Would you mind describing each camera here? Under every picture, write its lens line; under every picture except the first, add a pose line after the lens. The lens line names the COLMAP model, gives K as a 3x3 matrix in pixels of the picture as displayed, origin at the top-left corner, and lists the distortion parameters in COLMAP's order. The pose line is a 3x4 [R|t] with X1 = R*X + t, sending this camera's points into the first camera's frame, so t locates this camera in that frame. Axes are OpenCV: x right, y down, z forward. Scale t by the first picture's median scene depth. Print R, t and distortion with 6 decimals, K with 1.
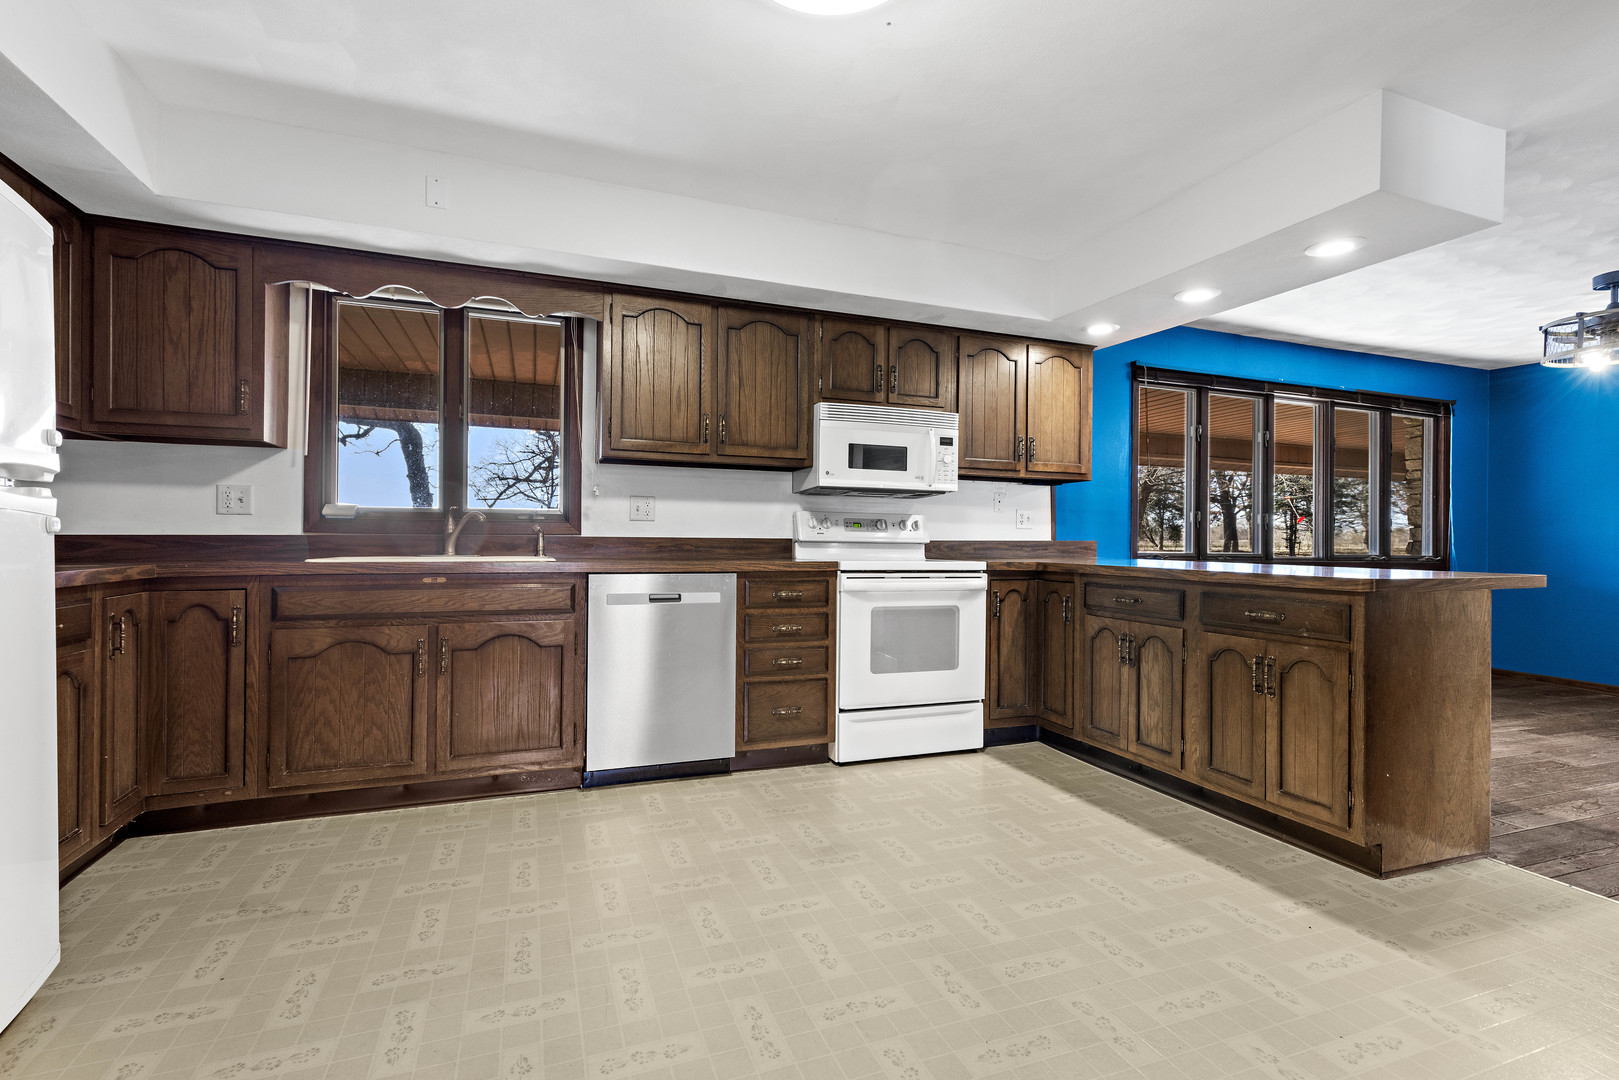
lens RADIAL K [[735.1, 0, 816.7], [0, 735.1, 542.9], [0, 0, 1]] dist [0.008702, -0.001118]
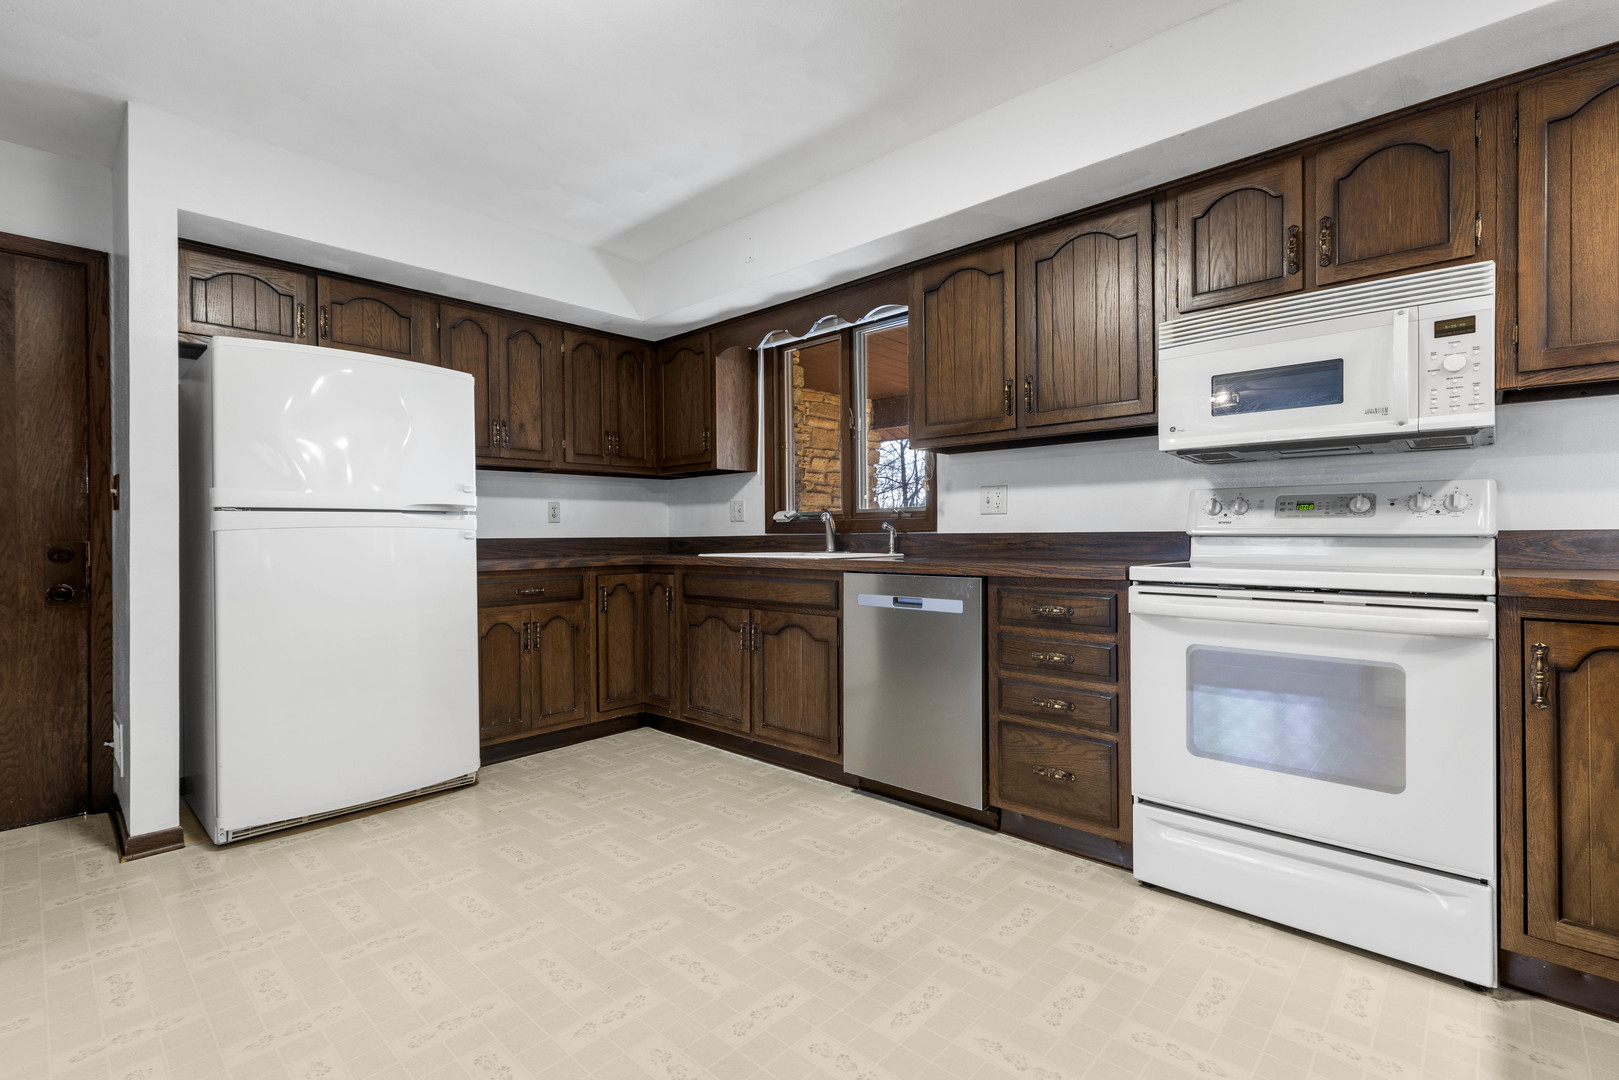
lens RADIAL K [[735.1, 0, 814.6], [0, 735.1, 537.2], [0, 0, 1]] dist [0.008702, -0.001118]
pose [[0.440744, -0.009337, -0.897584, 0.510053], [0.008109, 0.999947, -0.006420, 0.001115], [0.897596, -0.004449, 0.440796, 0.481609]]
